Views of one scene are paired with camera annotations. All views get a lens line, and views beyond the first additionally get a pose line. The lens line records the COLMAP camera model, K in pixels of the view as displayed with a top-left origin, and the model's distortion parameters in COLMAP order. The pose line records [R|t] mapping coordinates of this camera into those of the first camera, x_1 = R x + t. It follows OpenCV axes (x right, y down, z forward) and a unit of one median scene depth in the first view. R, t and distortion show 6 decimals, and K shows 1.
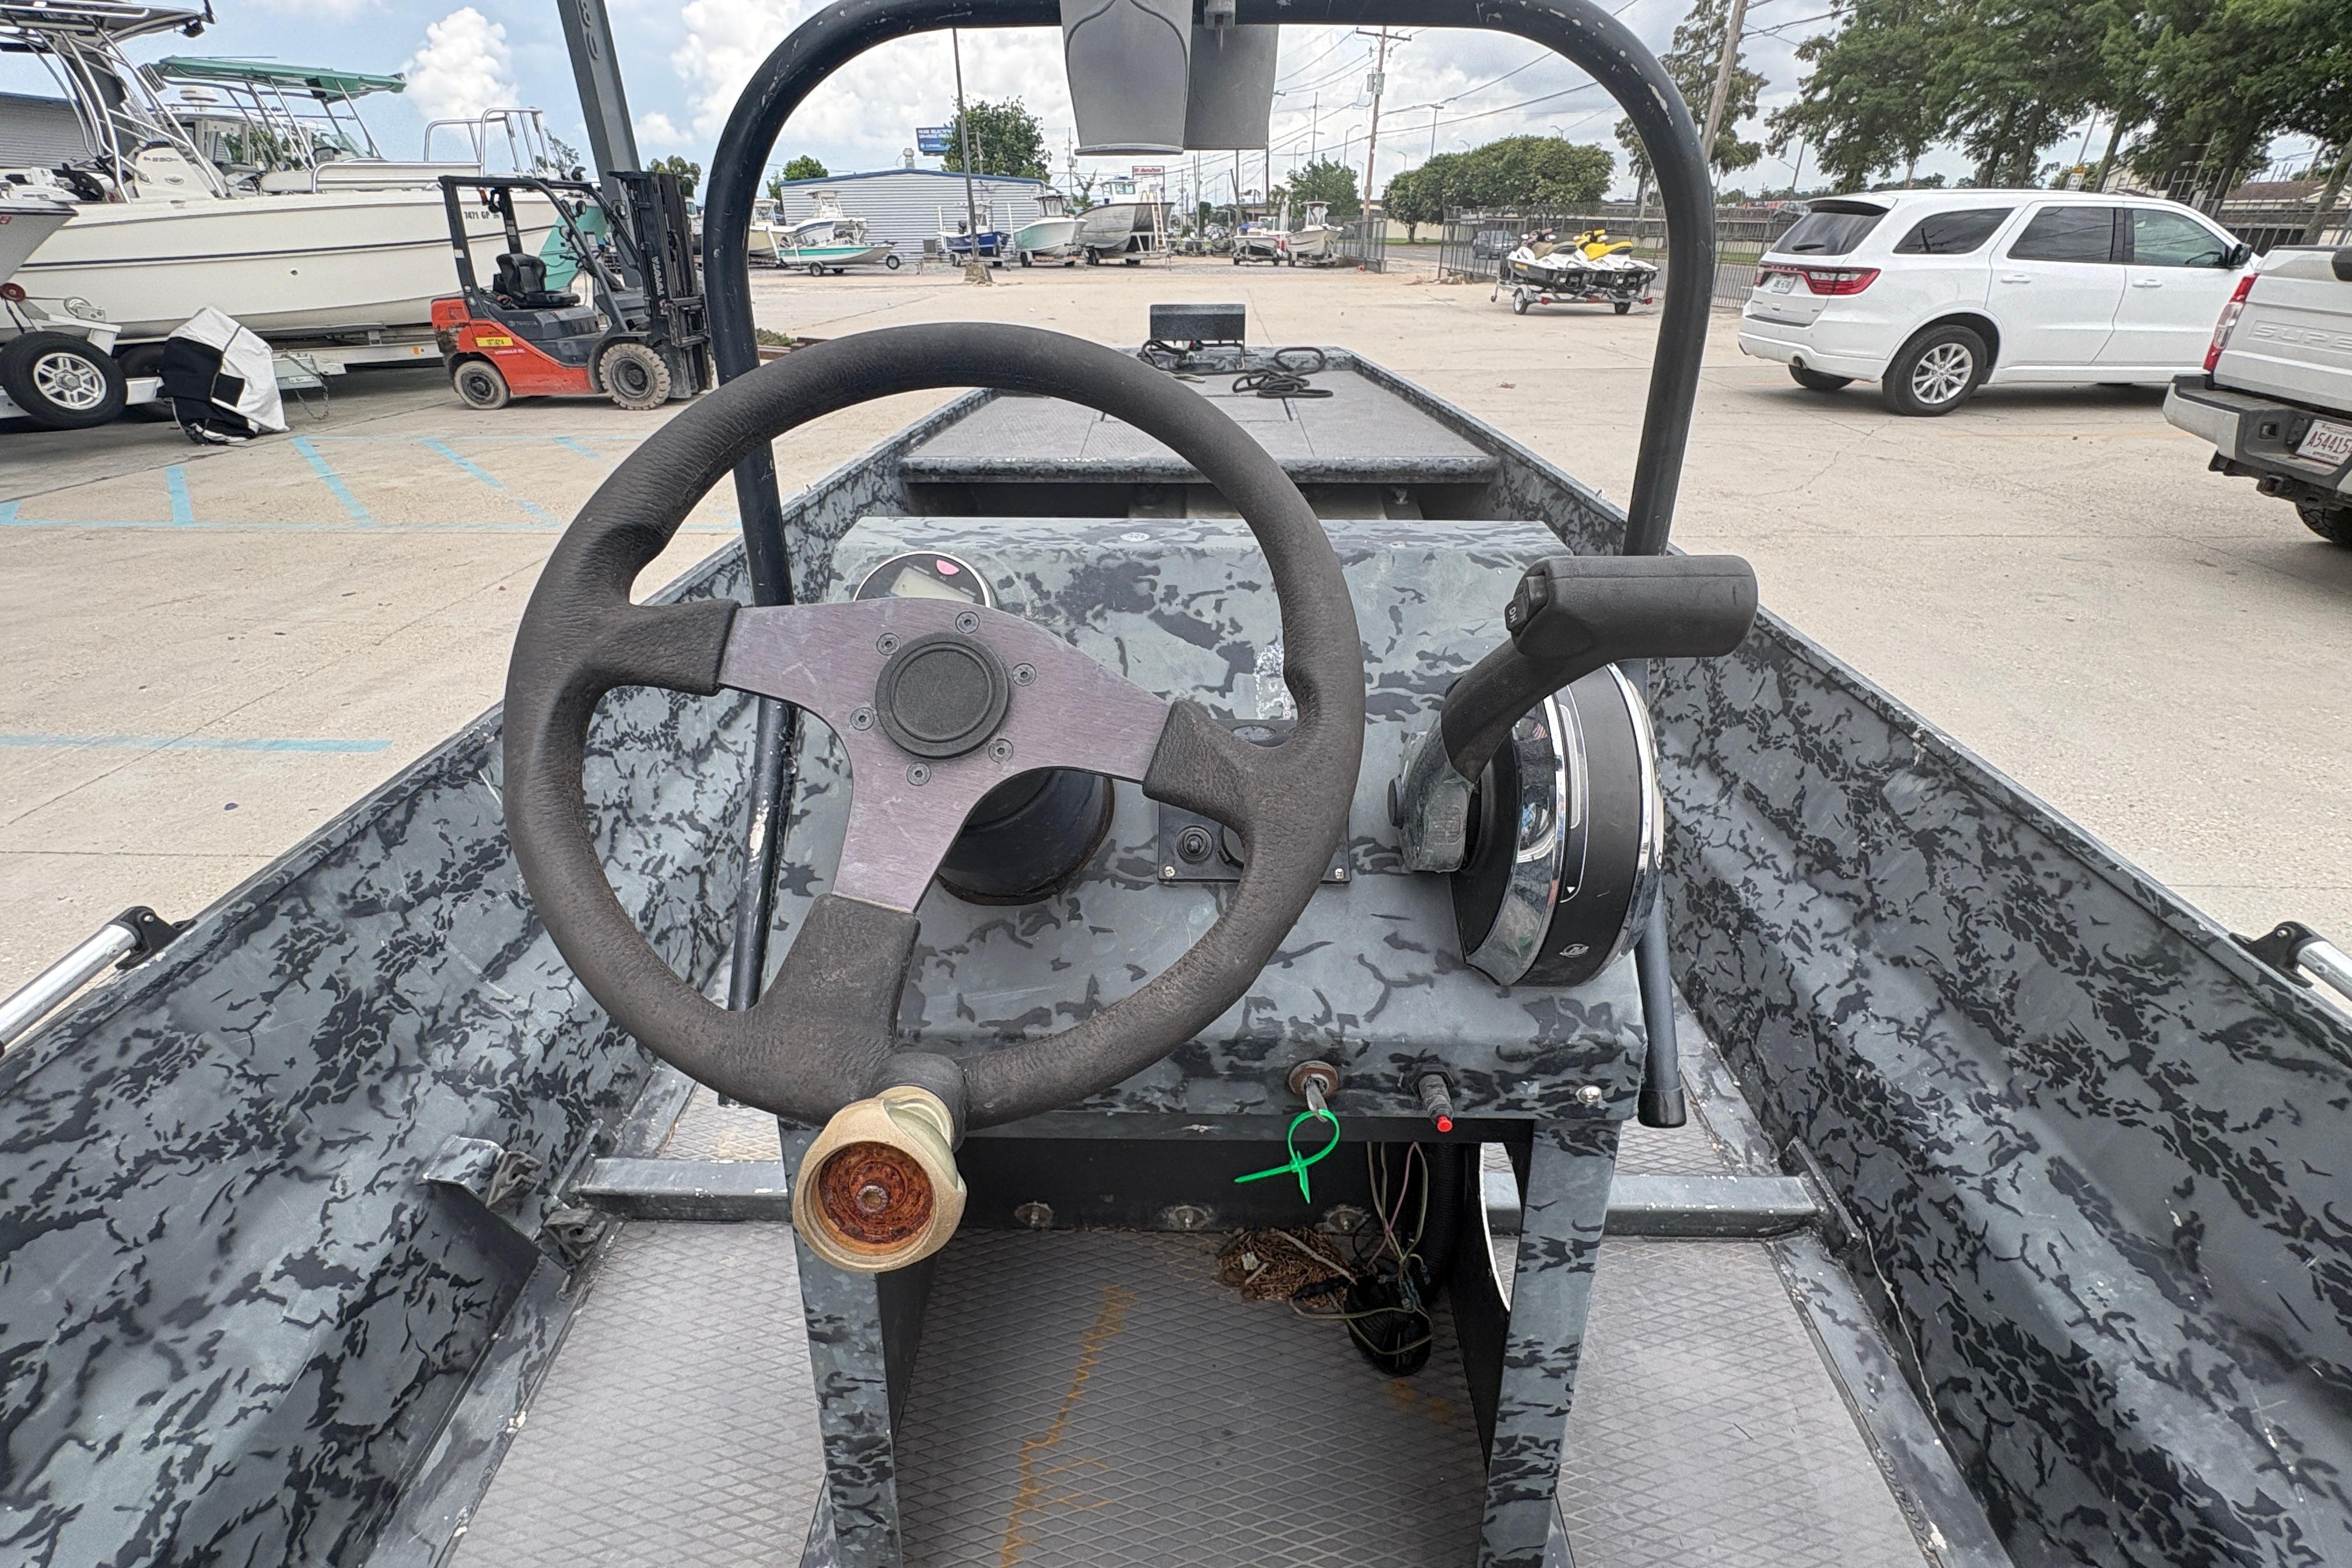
lens RADIAL K [[1032.6, 0, 1164.8], [0, 1032.6, 780.1], [0, 0, 1]] dist [0.002554, -0.001109]
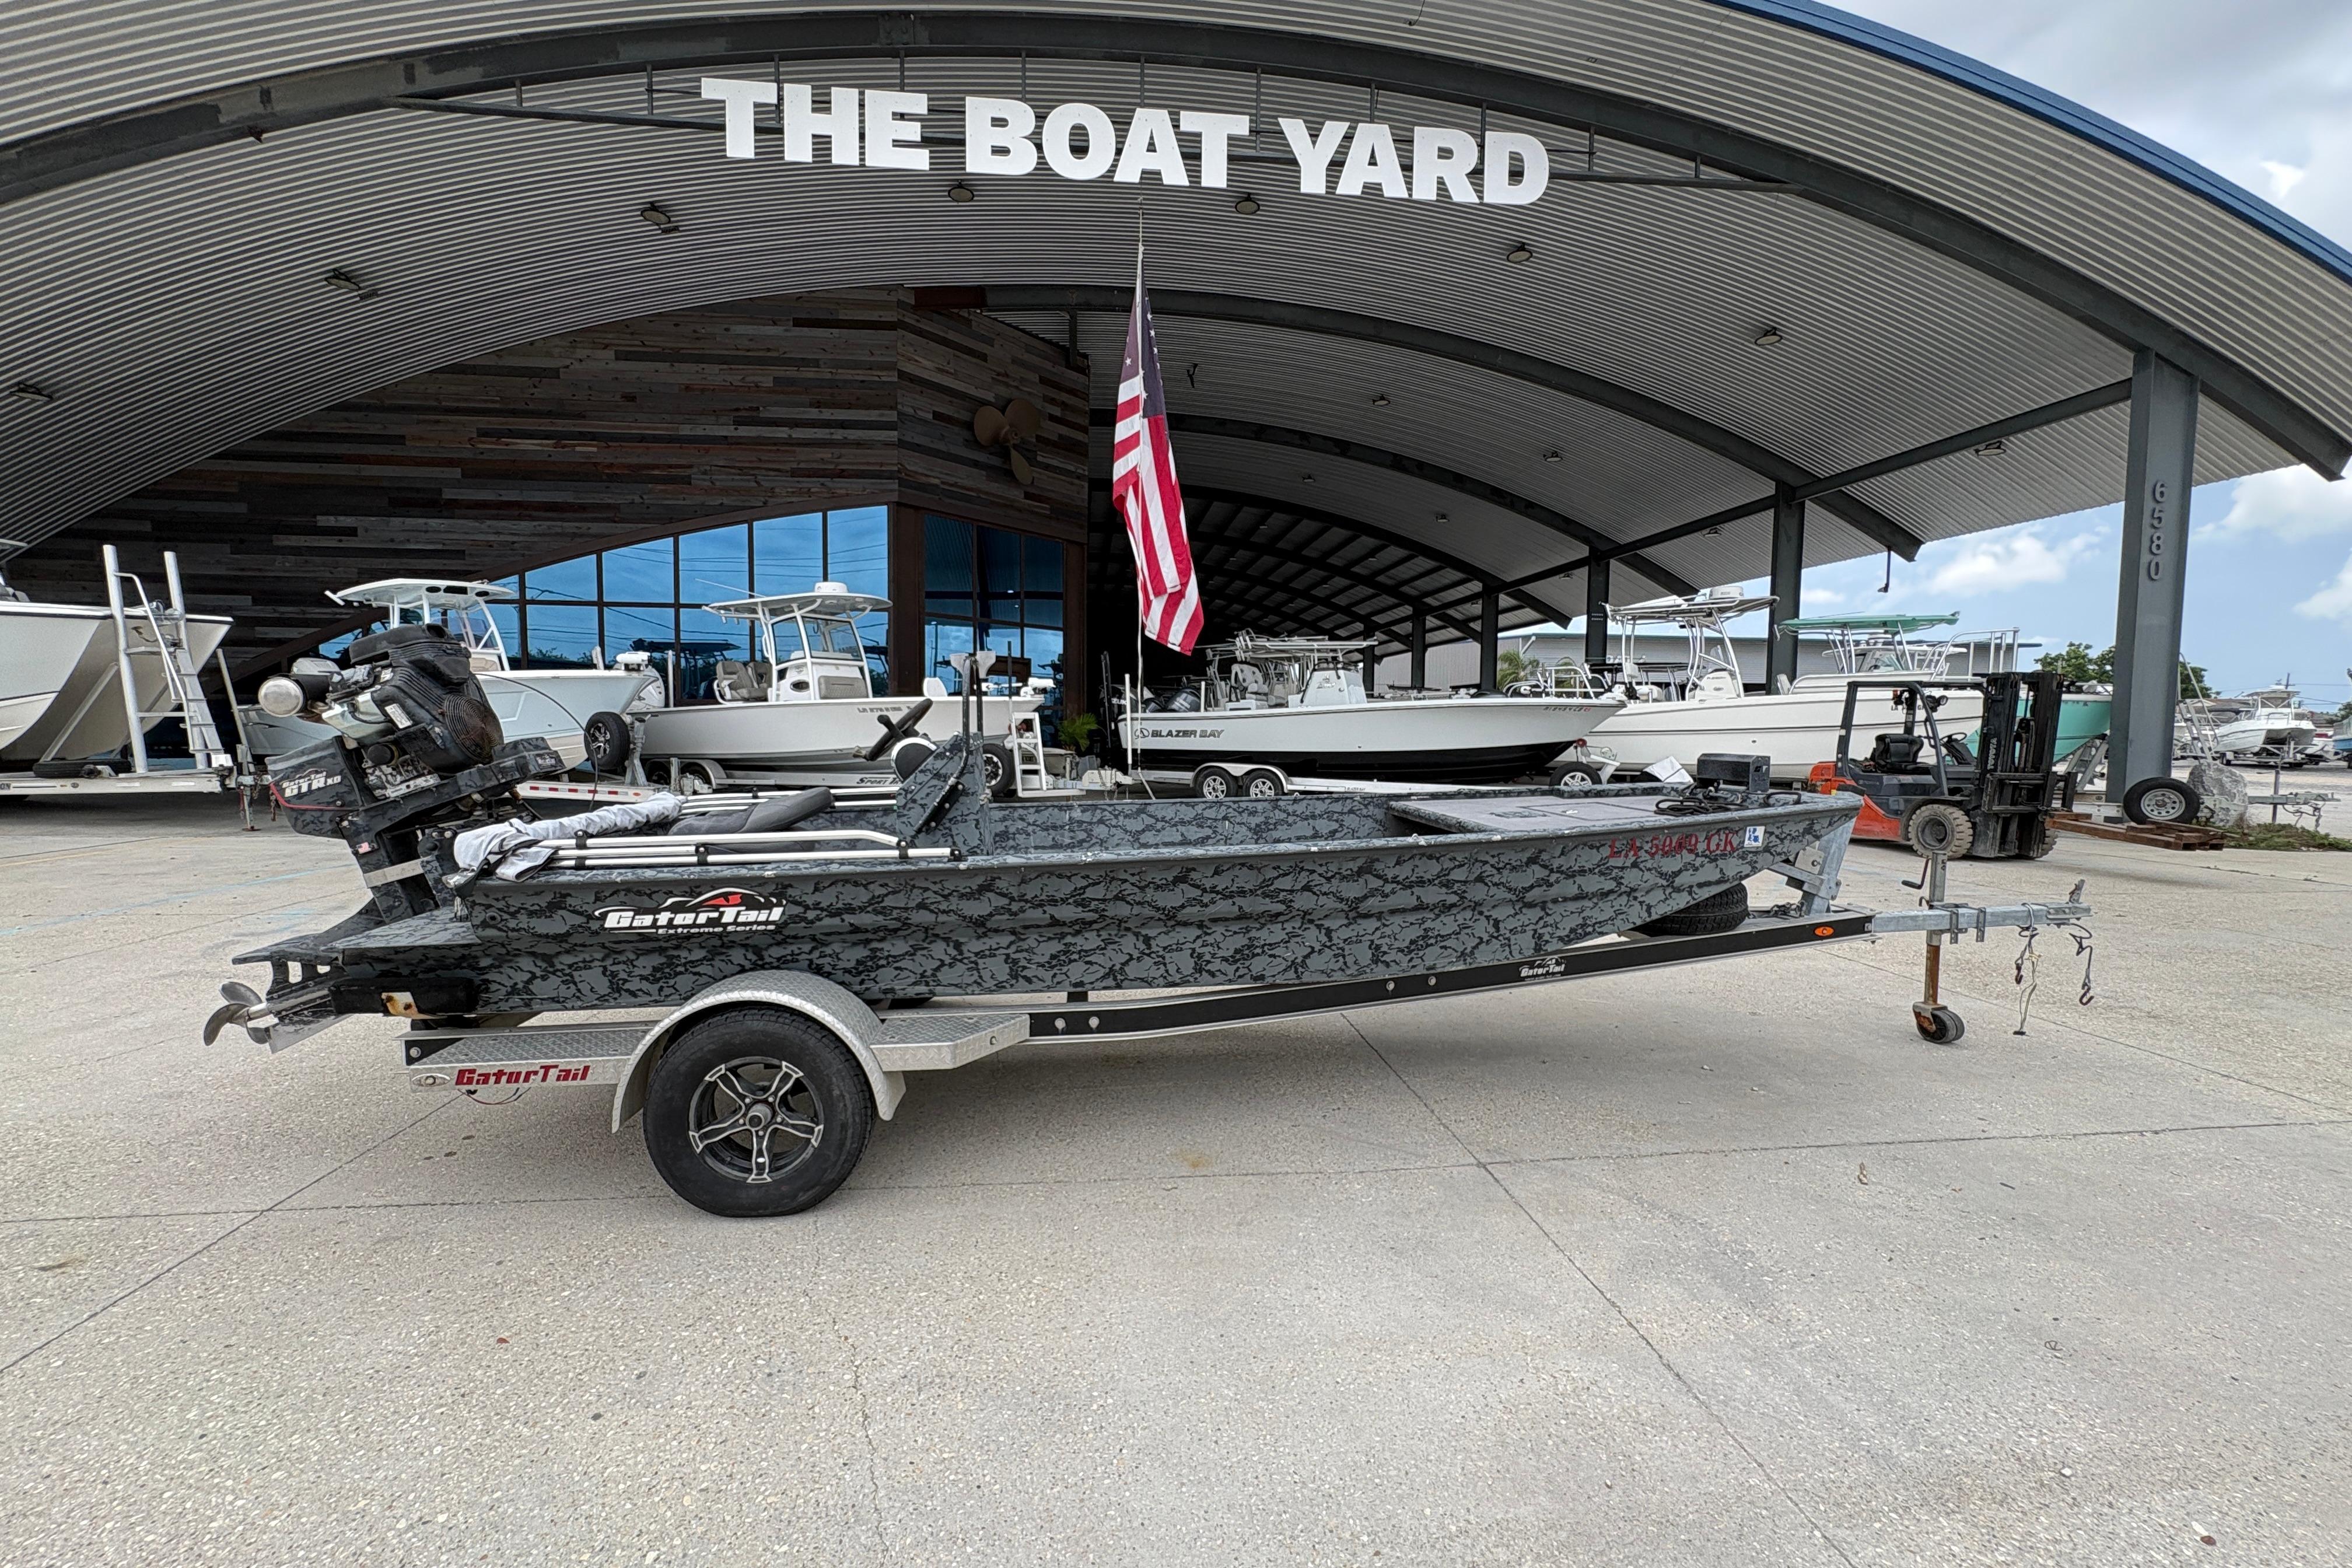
lens RADIAL K [[939.8, 0, 1176.0], [0, 939.8, 784.0], [0, 0, 1]] dist [0.001501, -0.000153]
pose [[0.154032, 0.075483, -0.985178, 0.185692], [-0.476129, 0.879347, -0.007068, -0.016958], [0.865780, 0.470160, 0.171387, 0.040686]]
